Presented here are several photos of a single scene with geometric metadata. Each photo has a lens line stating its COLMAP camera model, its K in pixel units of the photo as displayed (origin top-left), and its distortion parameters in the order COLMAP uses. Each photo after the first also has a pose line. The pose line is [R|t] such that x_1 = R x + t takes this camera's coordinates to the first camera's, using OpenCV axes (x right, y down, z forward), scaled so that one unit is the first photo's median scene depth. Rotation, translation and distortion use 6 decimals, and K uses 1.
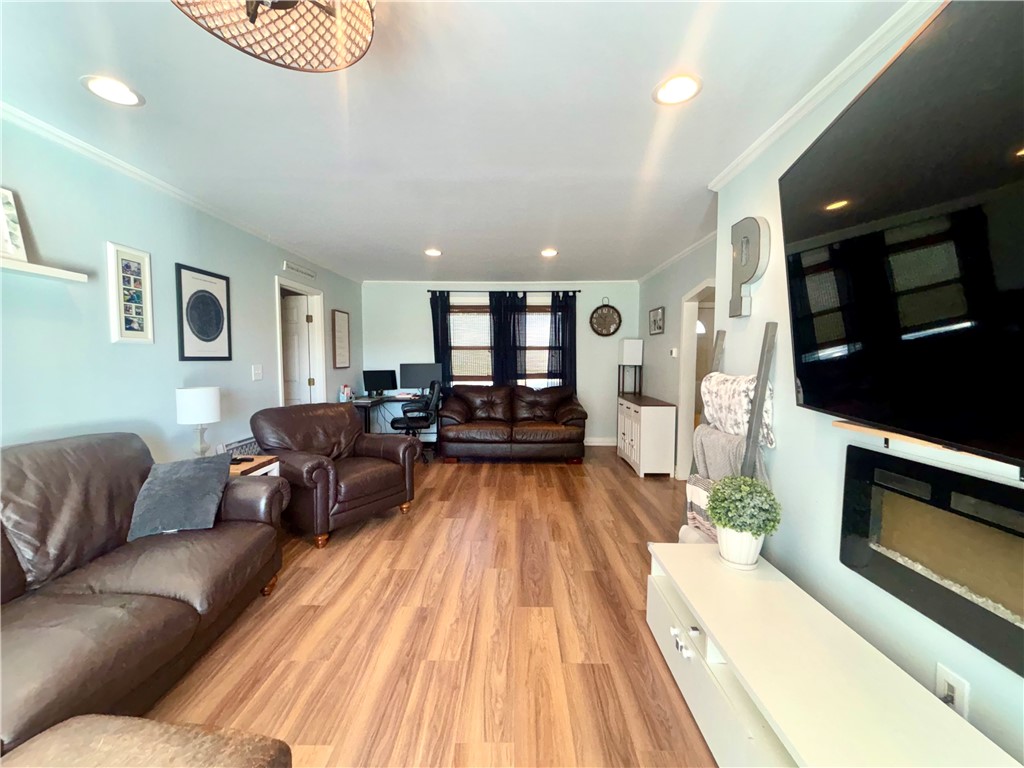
lens RADIAL K [[414.0, 0, 512.0], [0, 414.0, 384.0], [0, 0, 1]] dist [-0.001098, -0.000704]
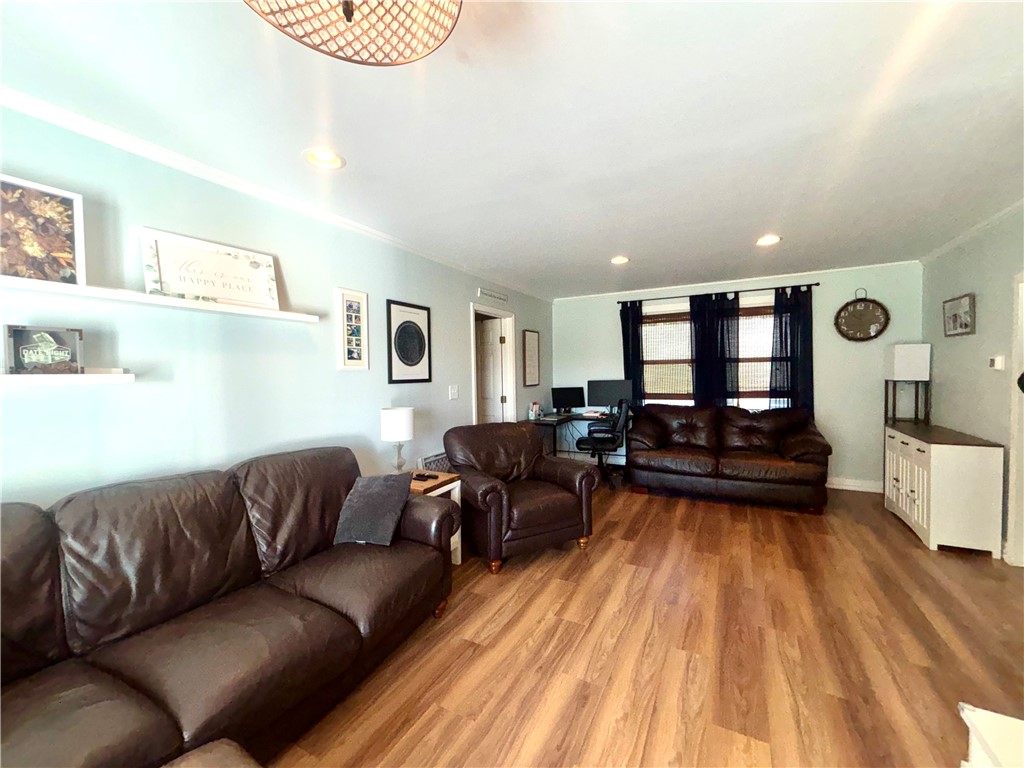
lens RADIAL K [[414.0, 0, 512.0], [0, 414.0, 384.0], [0, 0, 1]] dist [-0.001098, -0.000704]
pose [[0.887018, -0.002357, -0.461729, 0.029100], [-0.010530, 0.999624, -0.025332, -0.028354], [0.461615, 0.027331, 0.886659, 0.133168]]
